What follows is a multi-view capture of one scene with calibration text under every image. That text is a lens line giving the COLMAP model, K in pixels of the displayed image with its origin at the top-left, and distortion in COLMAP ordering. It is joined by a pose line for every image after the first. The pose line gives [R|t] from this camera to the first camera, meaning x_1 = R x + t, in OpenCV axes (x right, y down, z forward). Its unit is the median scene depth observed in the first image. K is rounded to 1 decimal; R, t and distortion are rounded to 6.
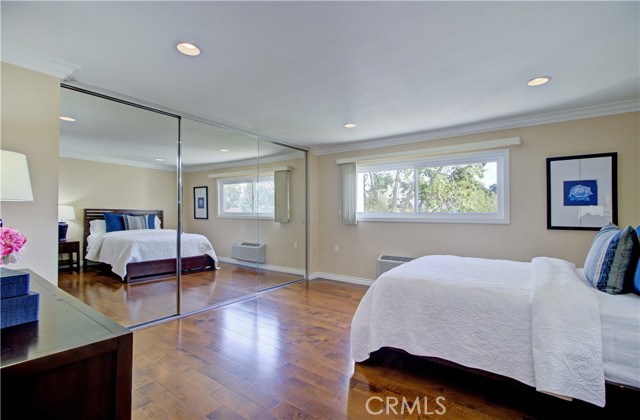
lens RADIAL K [[293.1, 0, 321.4], [0, 293.1, 207.3], [0, 0, 1]] dist [-0.002442, 0.001500]
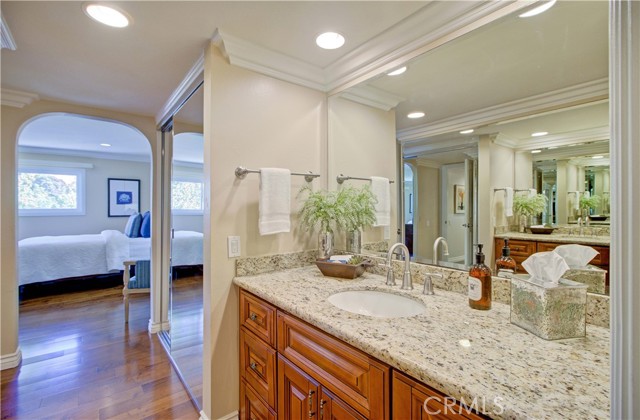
lens RADIAL K [[293.1, 0, 321.4], [0, 293.1, 207.3], [0, 0, 1]] dist [-0.002442, 0.001500]
pose [[0.259107, -0.002821, 0.965844, -0.674507], [-0.012519, 0.999902, 0.006279, -0.015365], [-0.965767, -0.013719, 0.259047, -0.788259]]
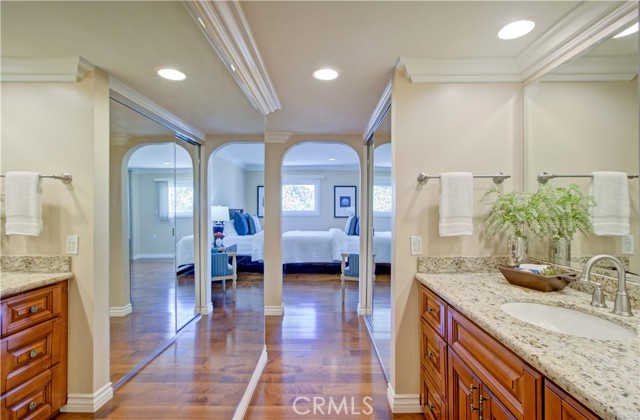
lens RADIAL K [[303.1, 0, 320.4], [0, 303.1, 212.2], [0, 0, 1]] dist [0.000763, 0.000929]
pose [[0.810638, -0.005243, 0.585524, -0.708899], [-0.009119, 0.999726, 0.021576, -0.016909], [-0.585477, -0.022830, 0.810368, -0.863171]]
